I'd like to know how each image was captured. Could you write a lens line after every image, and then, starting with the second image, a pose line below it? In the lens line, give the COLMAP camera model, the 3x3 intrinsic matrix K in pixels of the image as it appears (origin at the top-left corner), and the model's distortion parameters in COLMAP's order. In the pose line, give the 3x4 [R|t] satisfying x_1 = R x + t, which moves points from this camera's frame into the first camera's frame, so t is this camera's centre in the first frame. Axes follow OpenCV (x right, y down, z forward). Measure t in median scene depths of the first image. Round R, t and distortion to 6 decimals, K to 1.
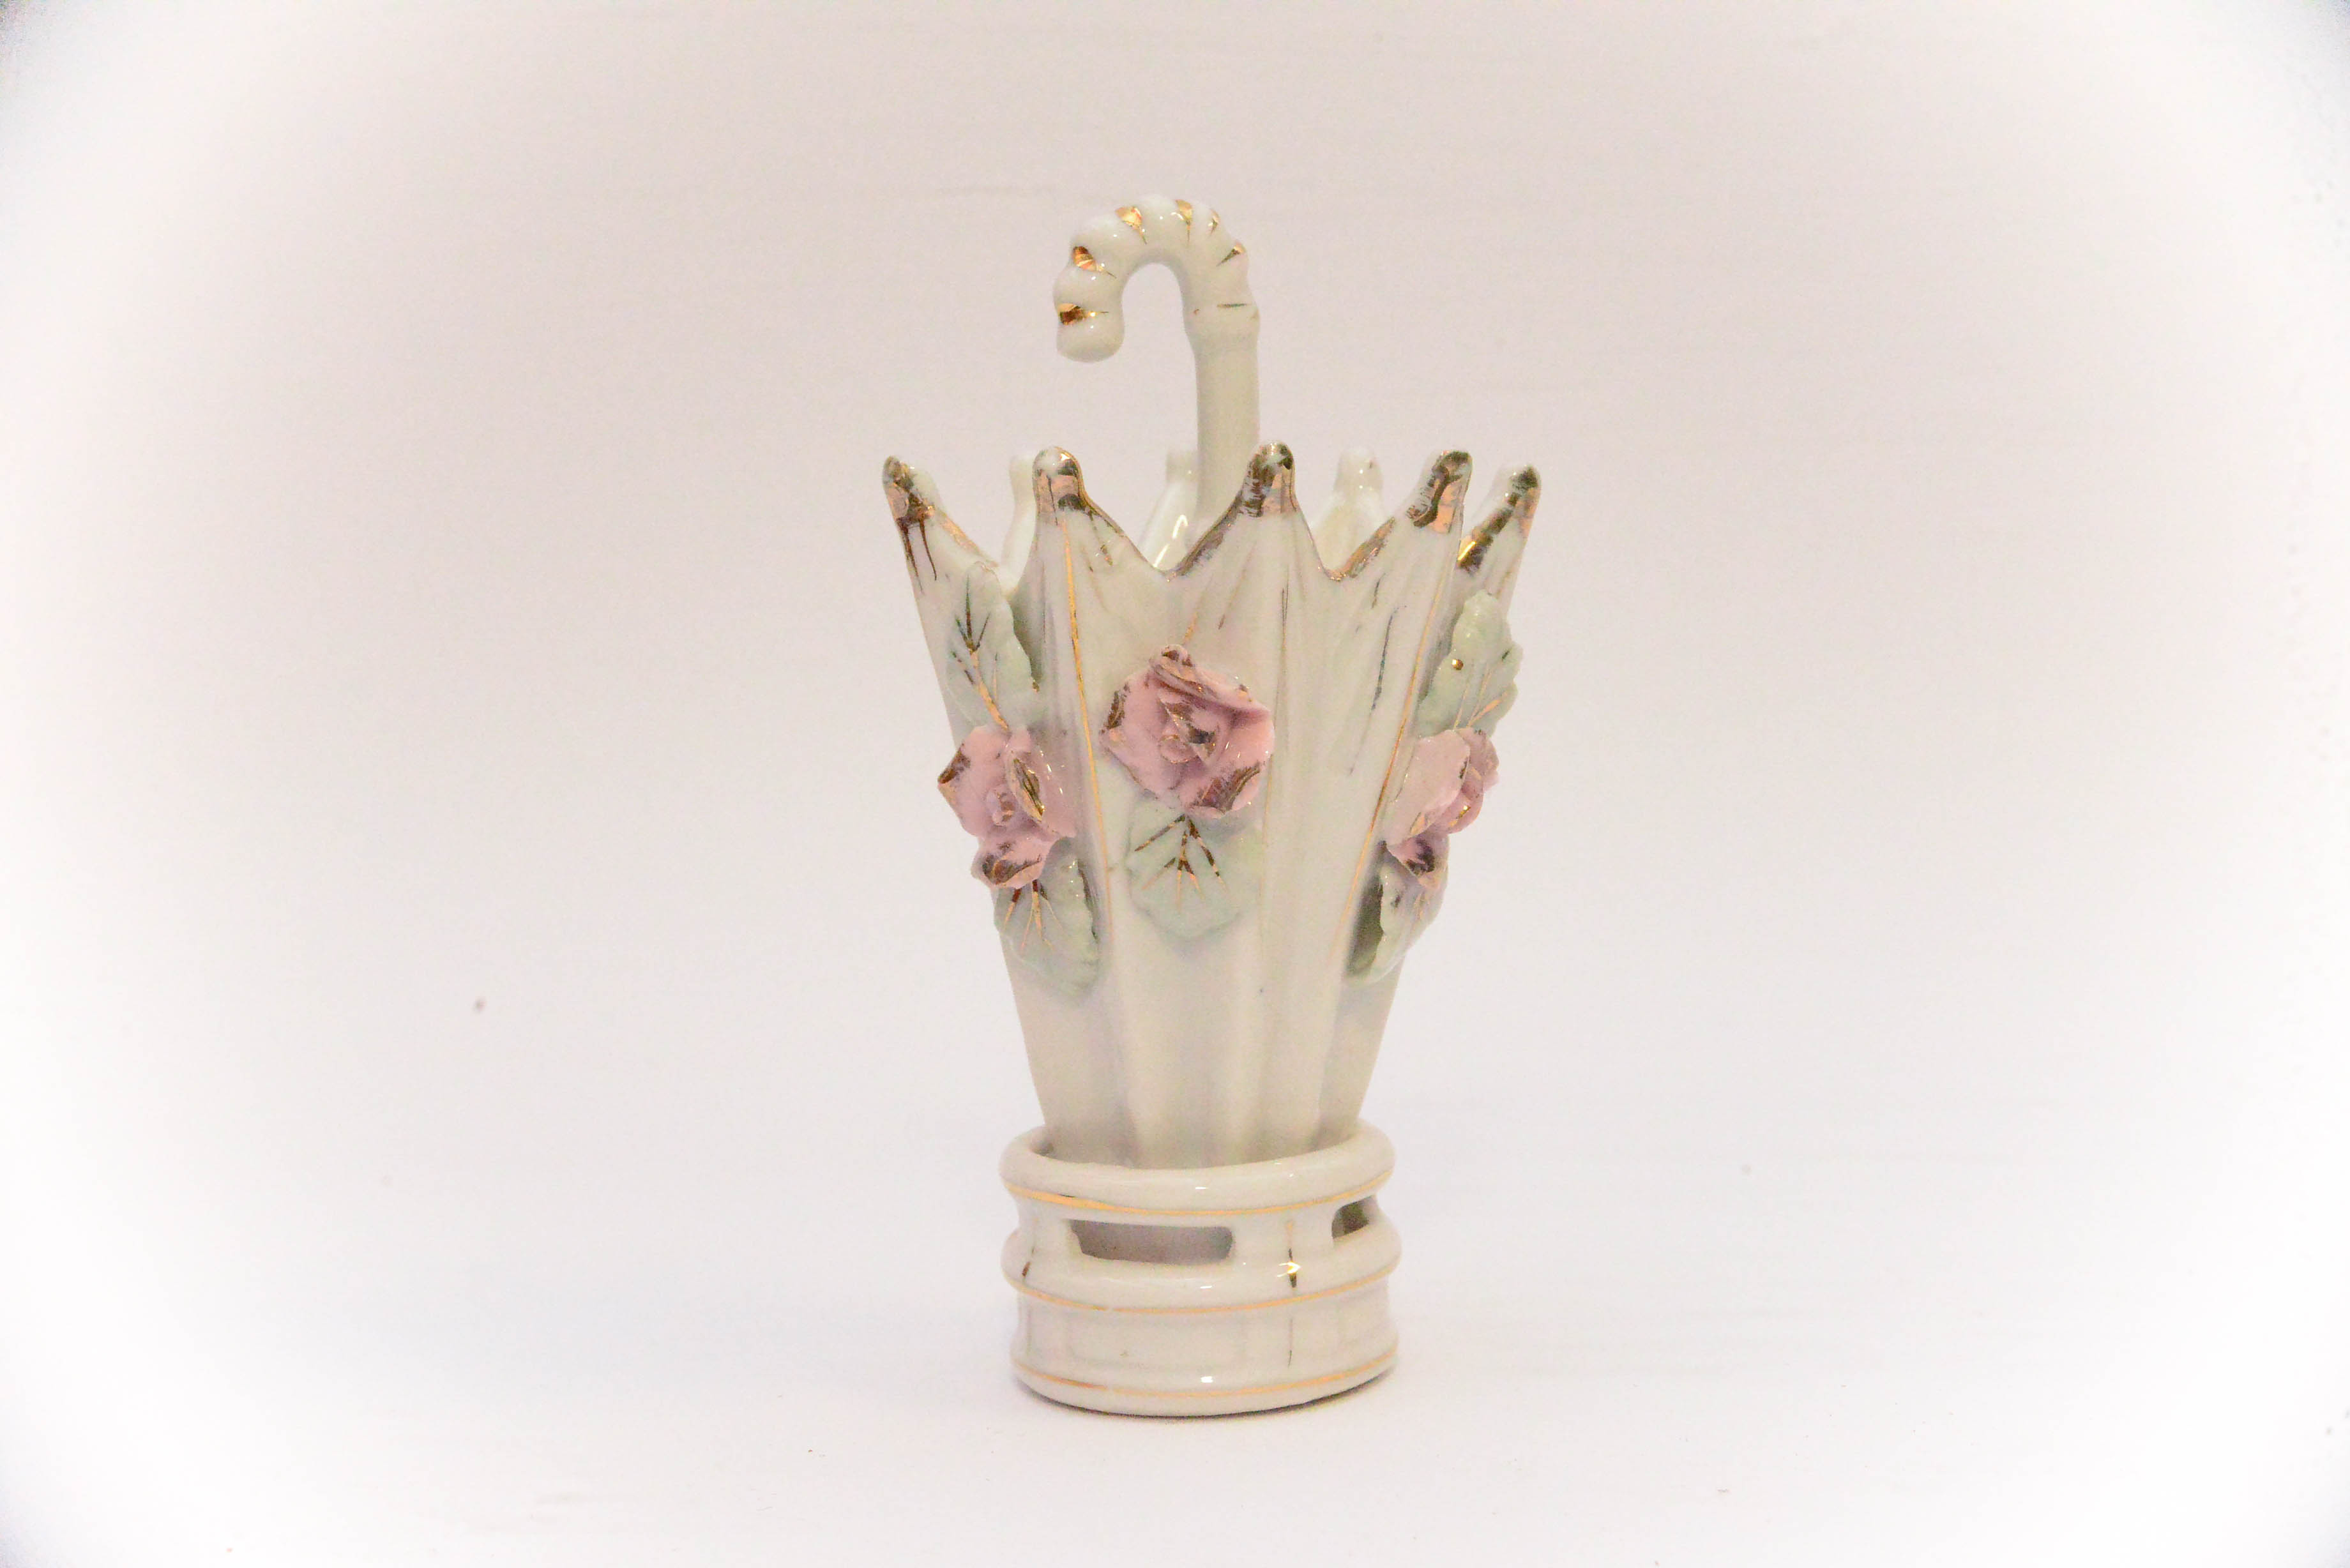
lens RADIAL K [[3599.4, 0, 1175.0], [0, 3599.4, 784.0], [0, 0, 1]] dist [0.030532, -0.015197]
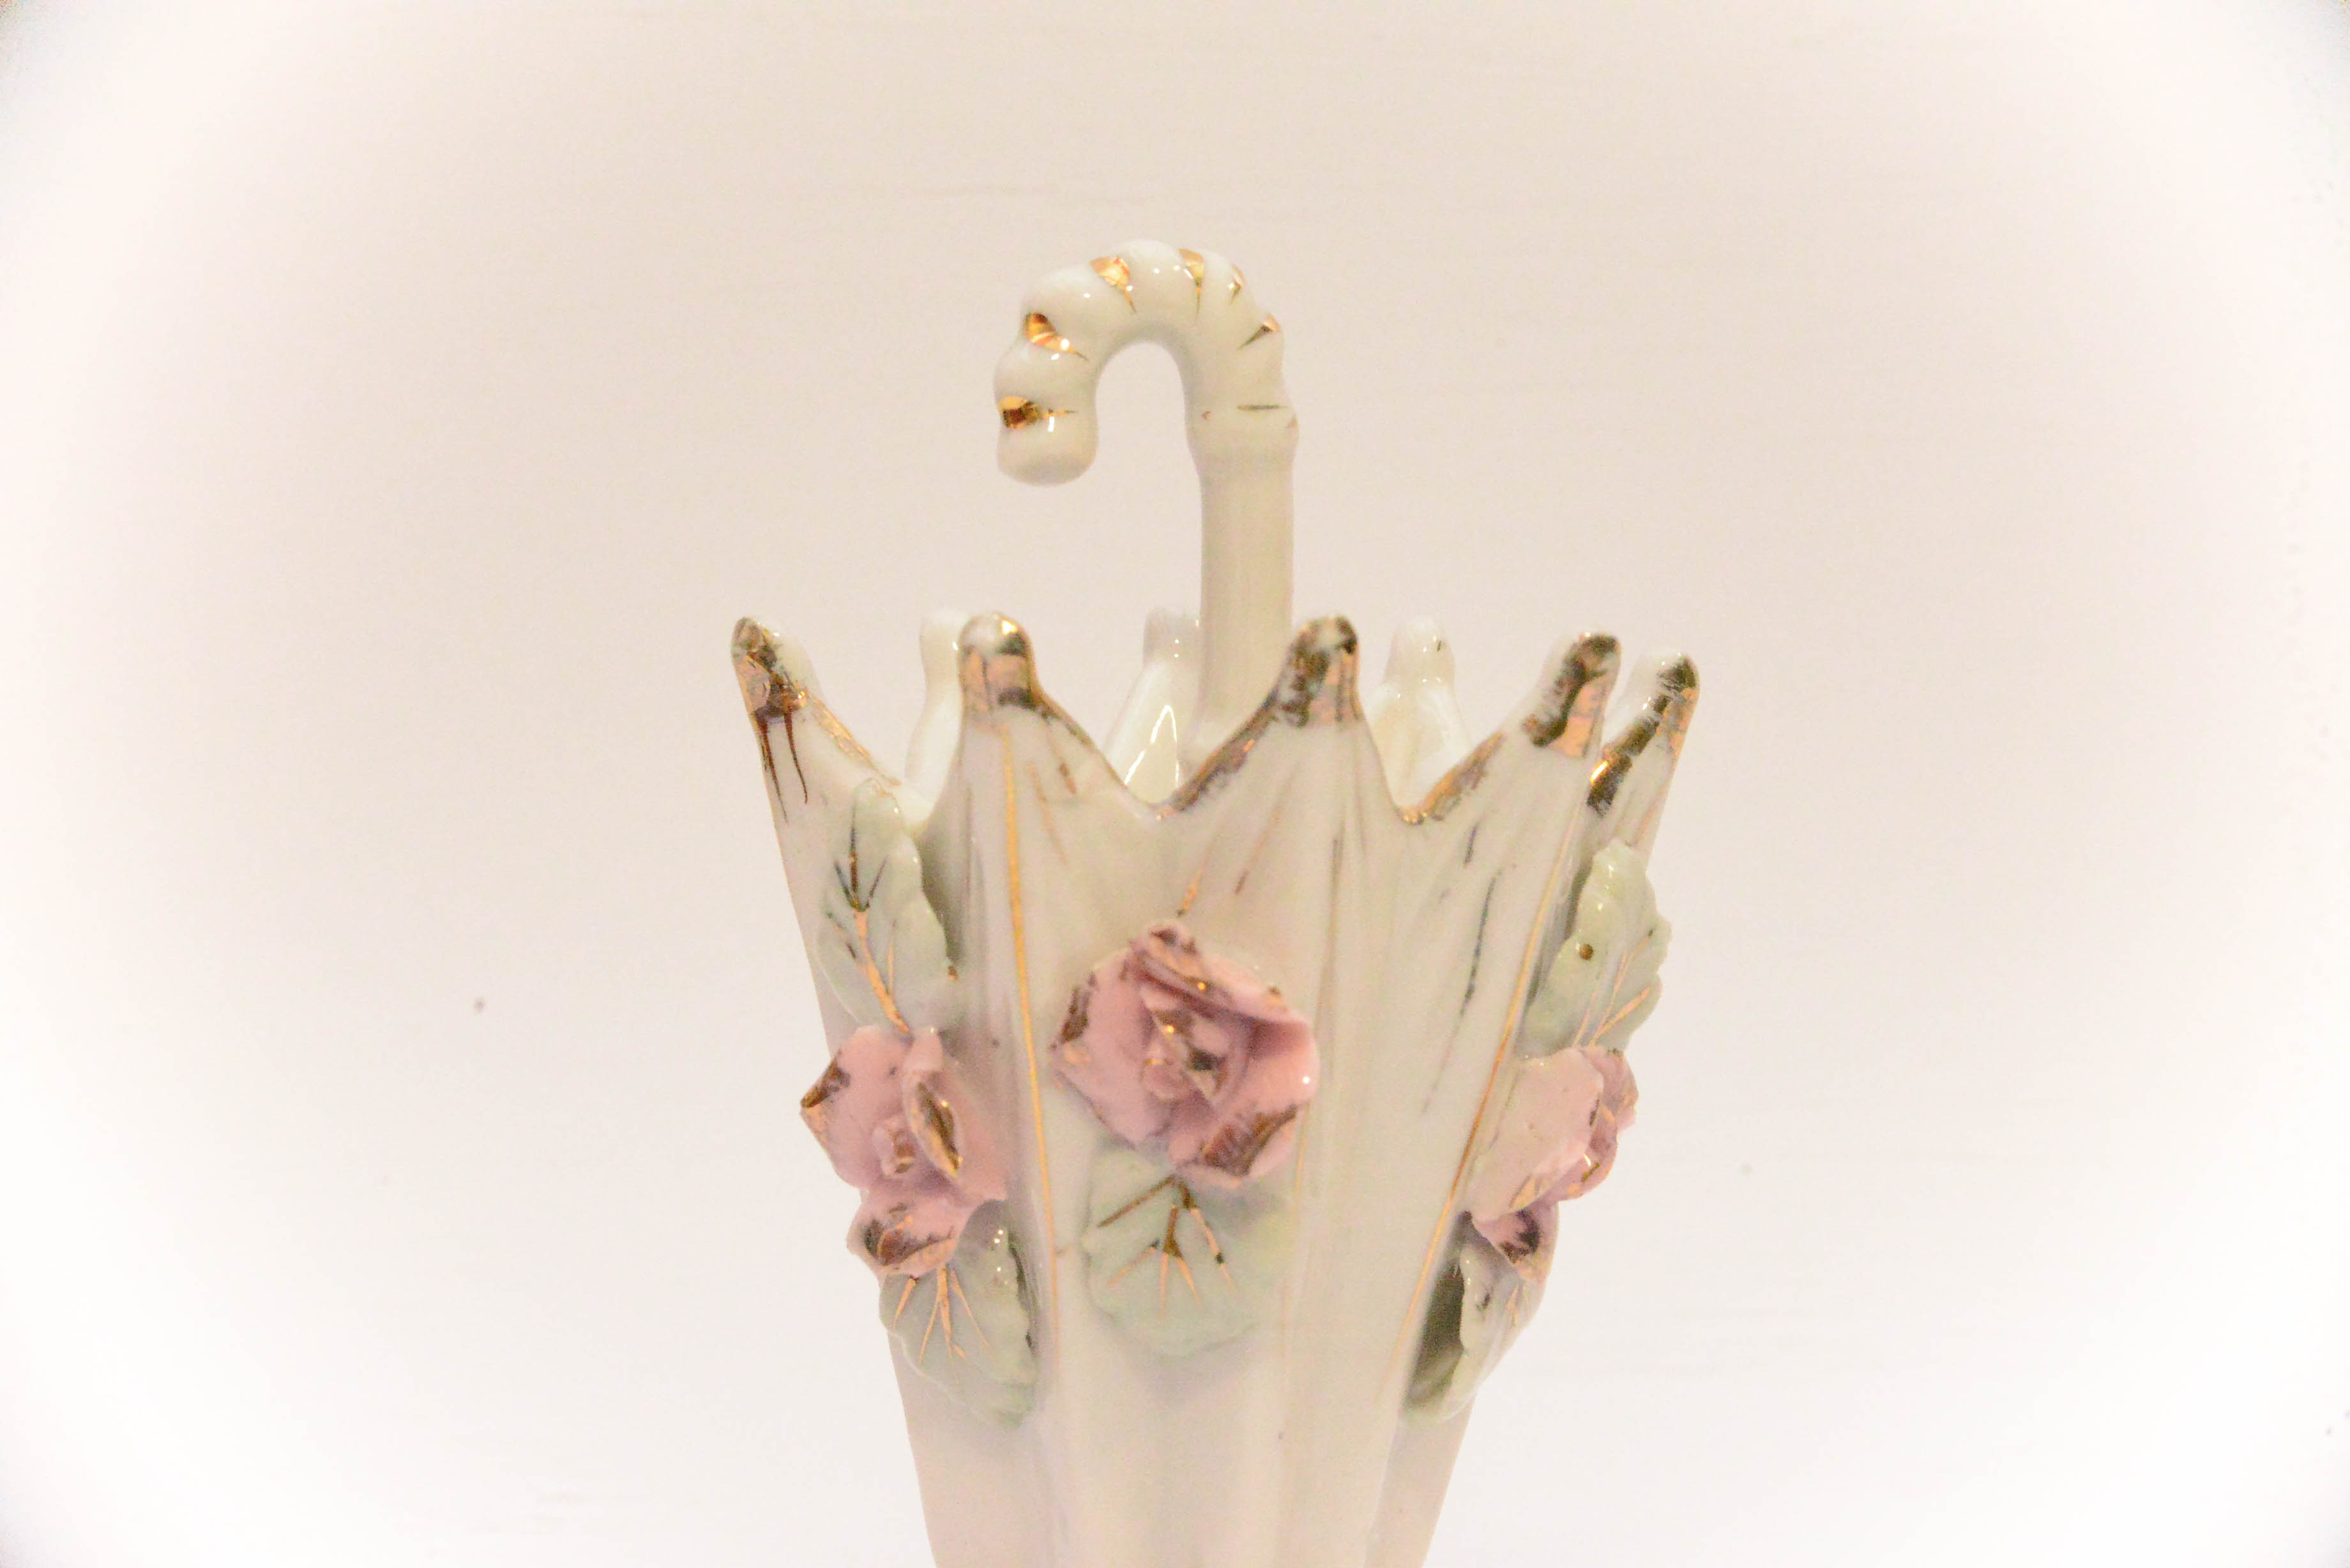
lens RADIAL K [[3599.4, 0, 1175.0], [0, 3599.4, 784.0], [0, 0, 1]] dist [0.030532, -0.015197]
pose [[0.999202, 0.026212, 0.030148, -0.018550], [-0.025014, 0.998908, -0.039448, -0.036001], [-0.031149, 0.038663, 0.998767, 0.334275]]
